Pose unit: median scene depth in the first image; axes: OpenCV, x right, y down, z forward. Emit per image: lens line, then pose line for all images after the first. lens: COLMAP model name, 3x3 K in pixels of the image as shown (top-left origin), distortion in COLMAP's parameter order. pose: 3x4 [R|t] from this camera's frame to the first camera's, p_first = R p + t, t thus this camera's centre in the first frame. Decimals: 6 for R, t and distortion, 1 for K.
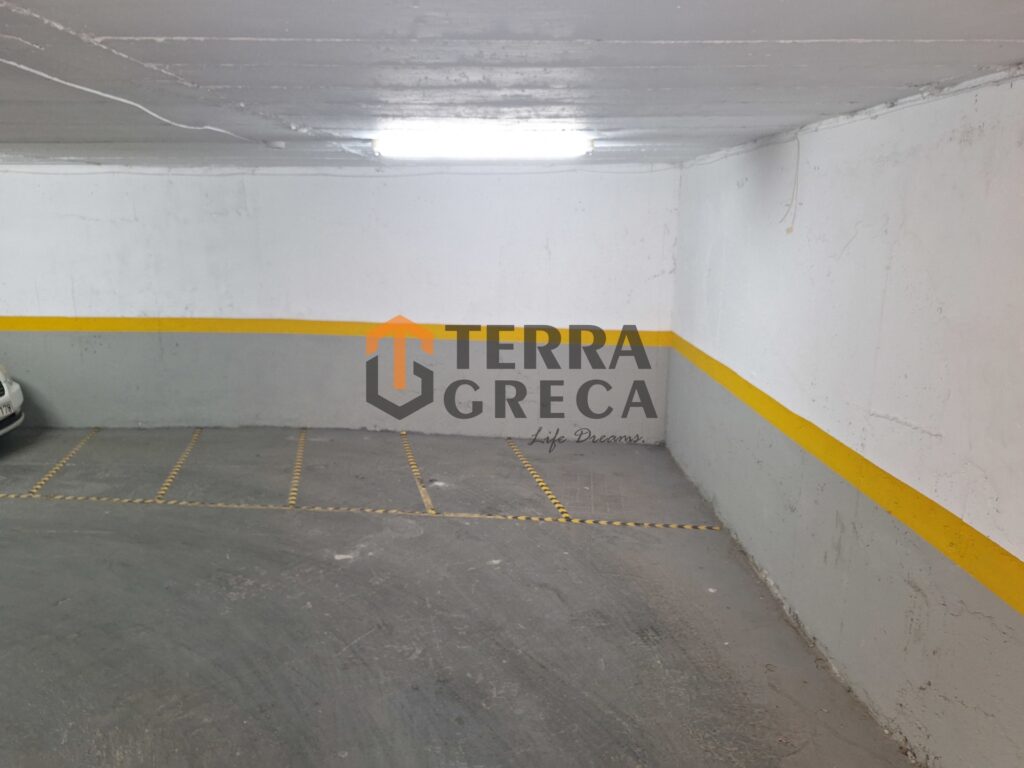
lens RADIAL K [[712.7, 0, 512.0], [0, 712.7, 384.0], [0, 0, 1]] dist [0.138509, -0.168920]
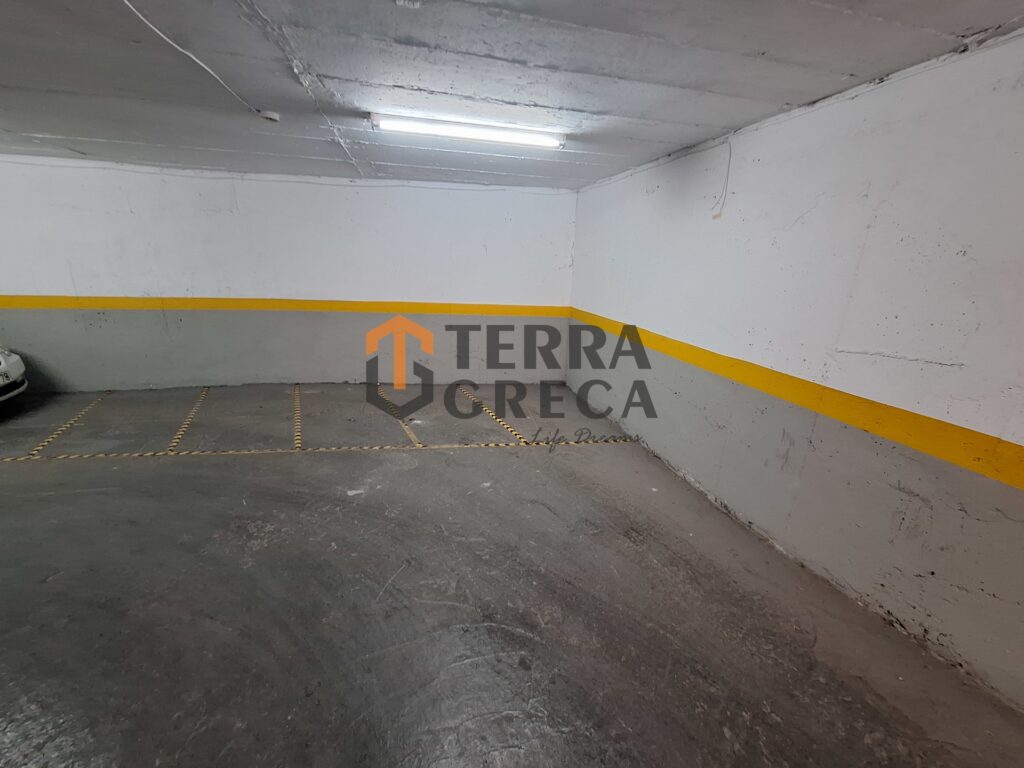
lens RADIAL K [[399.7, 0, 518.0], [0, 399.7, 377.6], [0, 0, 1]] dist [0.000545, 0.000205]
pose [[0.967390, -0.041065, 0.249941, -0.141709], [0.024888, 0.997406, 0.067544, 0.018750], [-0.252066, -0.059121, 0.965902, 0.342733]]
